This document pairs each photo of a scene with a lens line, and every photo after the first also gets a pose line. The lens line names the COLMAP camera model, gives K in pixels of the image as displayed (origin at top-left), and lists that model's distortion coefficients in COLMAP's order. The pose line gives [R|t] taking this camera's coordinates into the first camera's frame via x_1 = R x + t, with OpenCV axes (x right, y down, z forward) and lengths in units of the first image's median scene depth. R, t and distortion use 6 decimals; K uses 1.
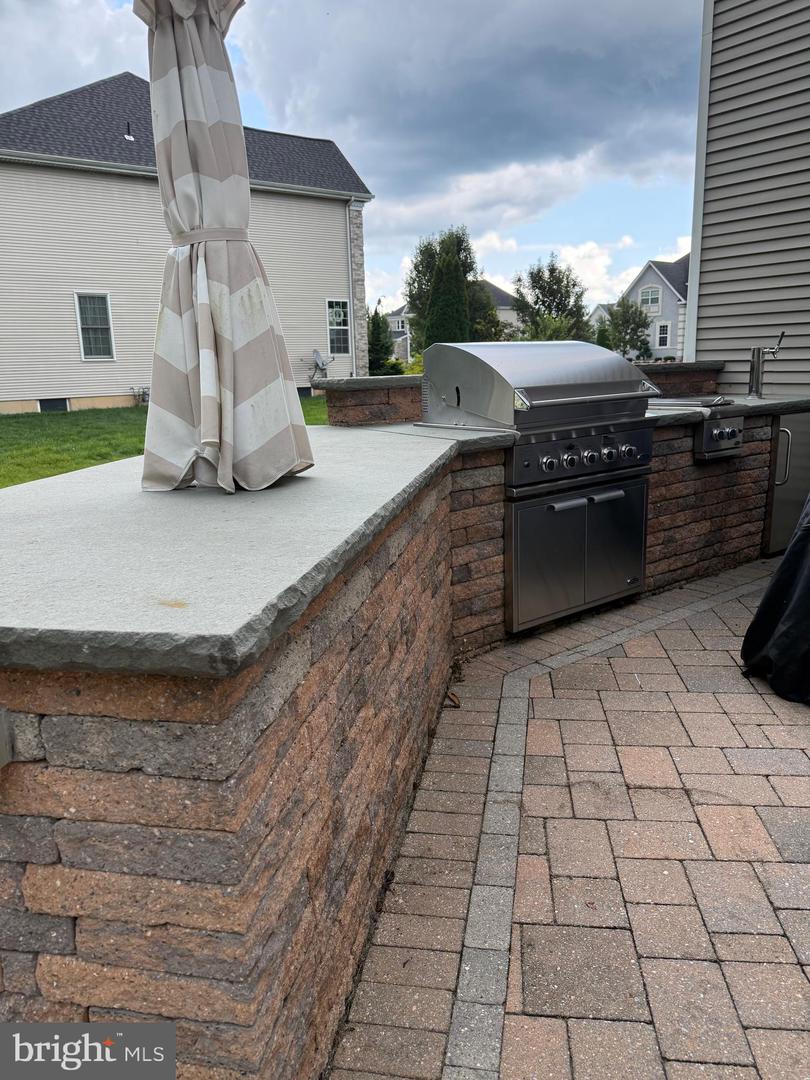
lens RADIAL K [[752.4, 0, 394.6], [0, 752.4, 541.5], [0, 0, 1]] dist [0.059176, -0.068193]
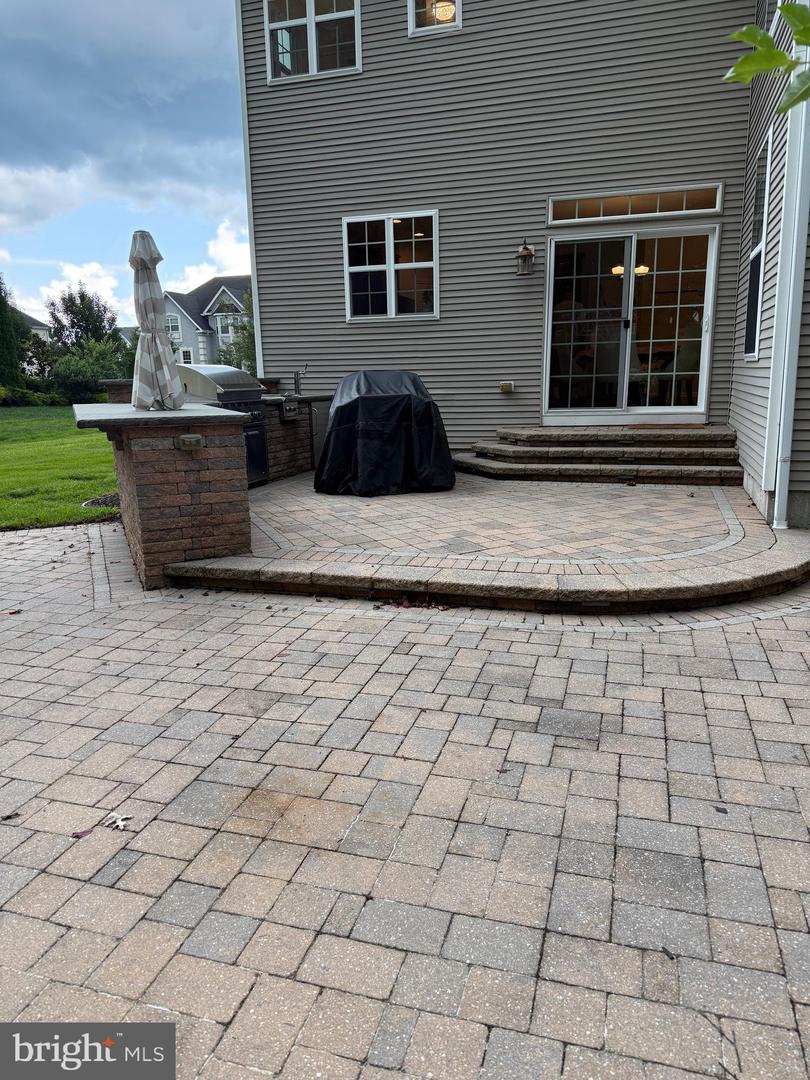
lens RADIAL K [[752.4, 0, 411.8], [0, 752.4, 544.1], [0, 0, 1]] dist [0.059176, -0.068193]
pose [[0.813506, -0.111951, 0.570680, -0.090636], [0.126831, 0.991829, 0.013770, 0.040996], [-0.567558, 0.061178, 0.821057, -0.153998]]
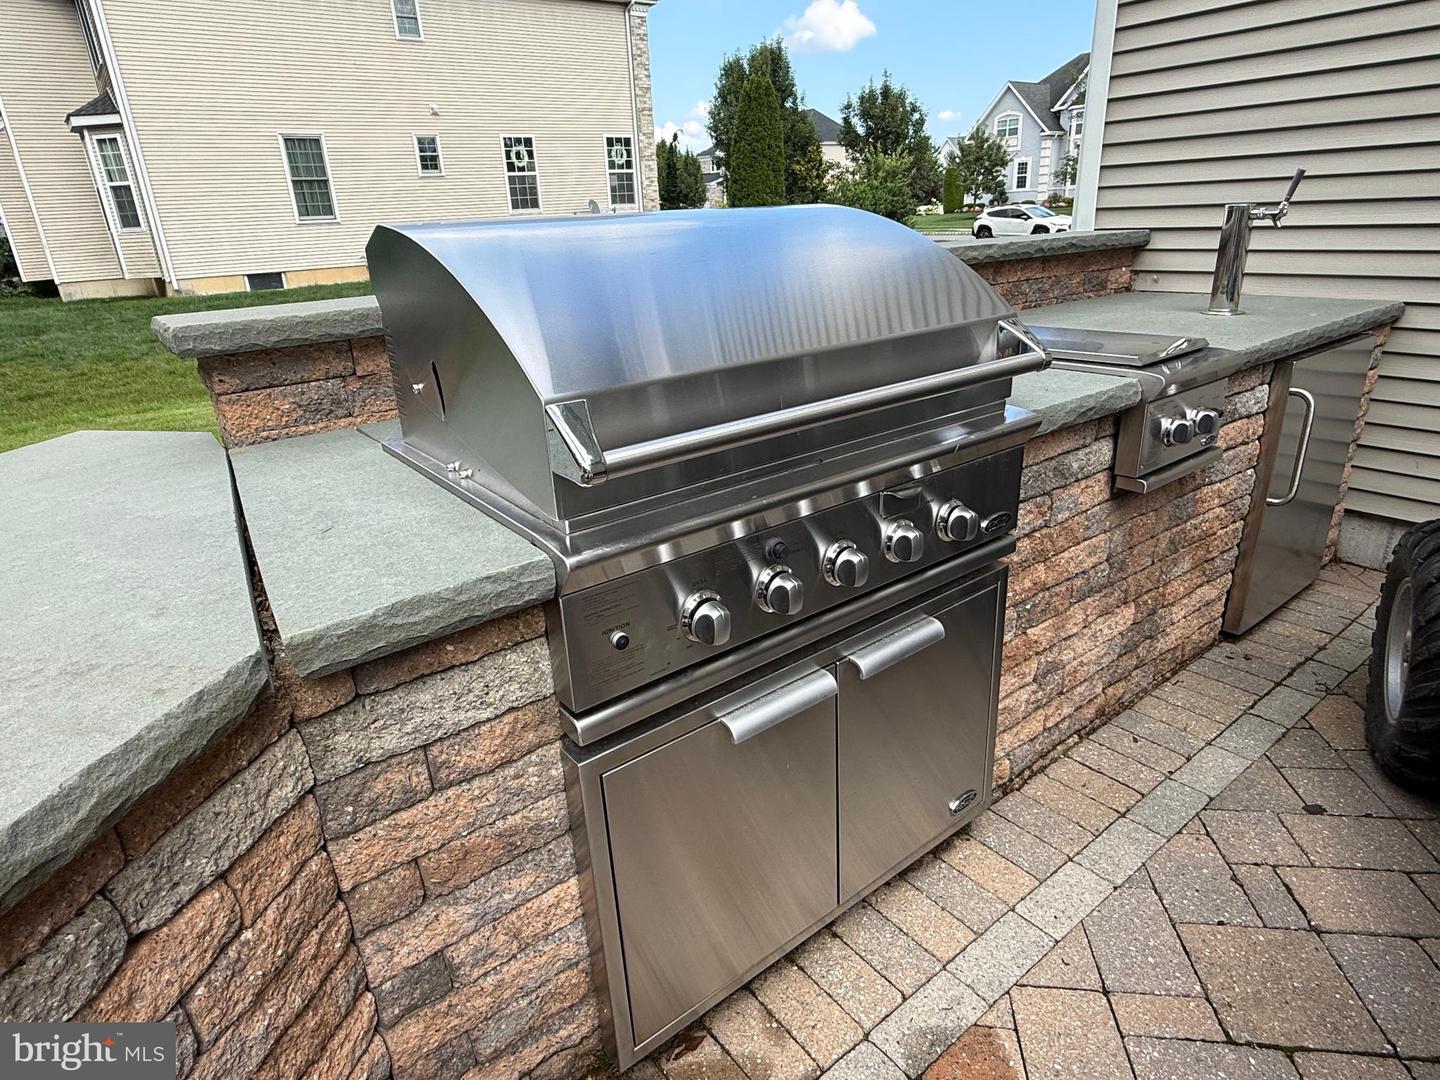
lens RADIAL K [[835.8, 0, 717.2], [0, 835.8, 541.7], [0, 0, 1]] dist [-0.003384, 0.000611]
pose [[0.999816, -0.019185, -0.000639, 0.026095], [0.019080, 0.989595, 0.142613, -0.022796], [-0.002103, -0.142599, 0.989778, 0.080766]]
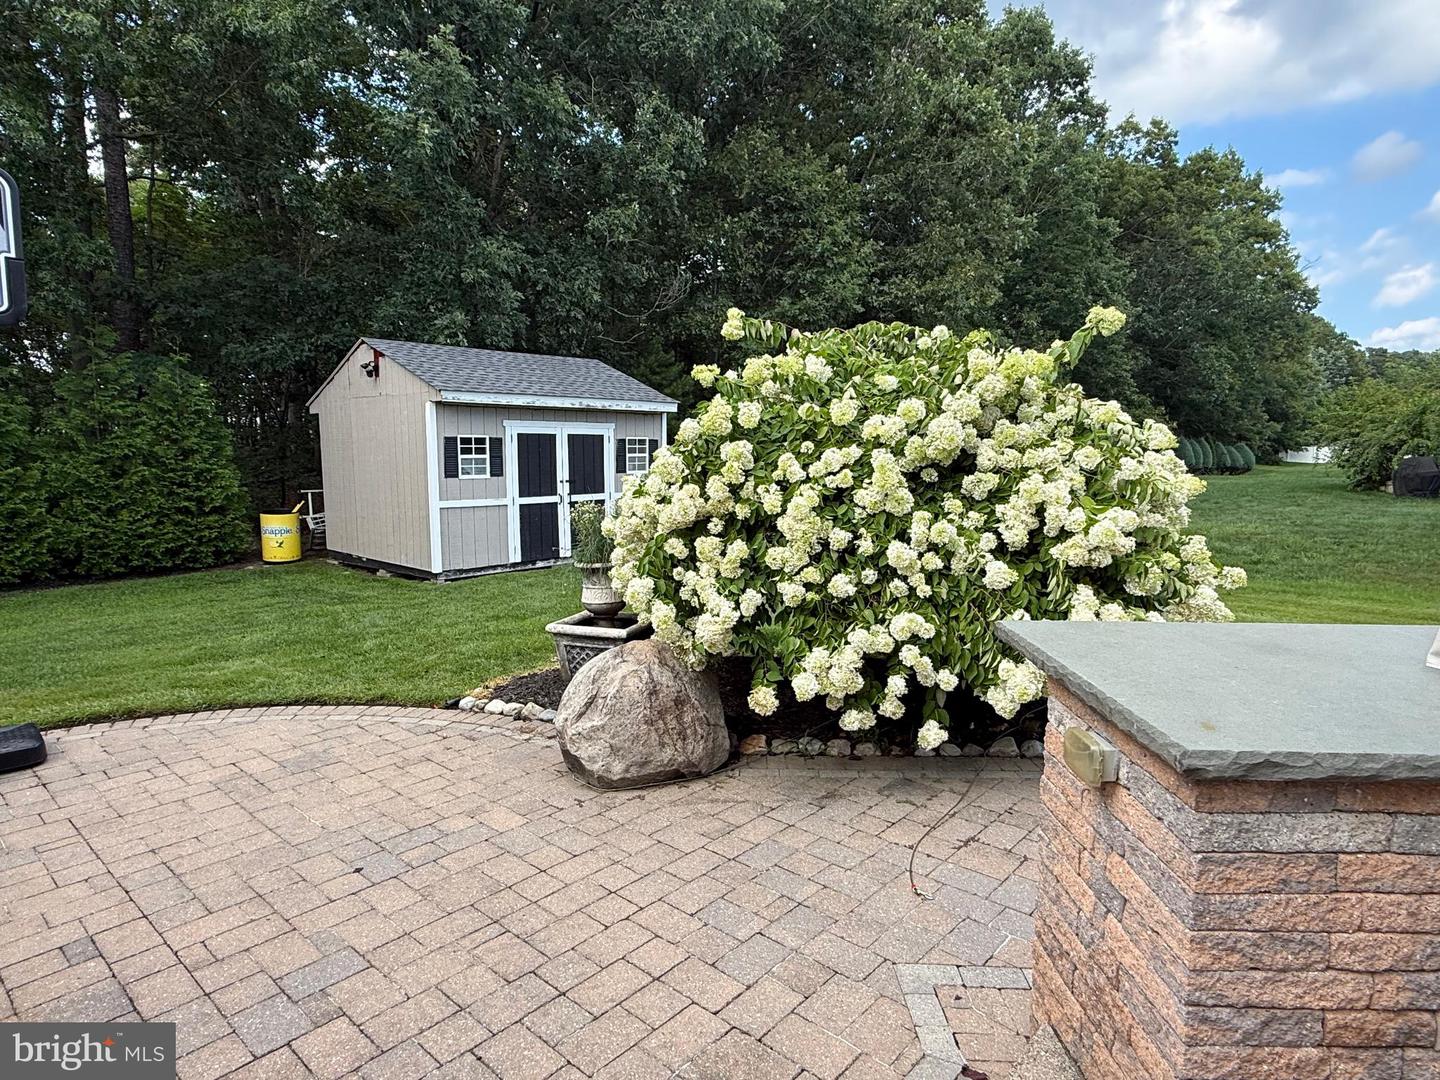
lens RADIAL K [[835.8, 0, 713.8], [0, 835.8, 539.2], [0, 0, 1]] dist [-0.003384, 0.000611]
pose [[0.173182, 0.150762, -0.973282, 0.040880], [-0.238607, 0.965198, 0.107053, -0.008131], [0.955549, 0.213693, 0.203128, -0.012635]]
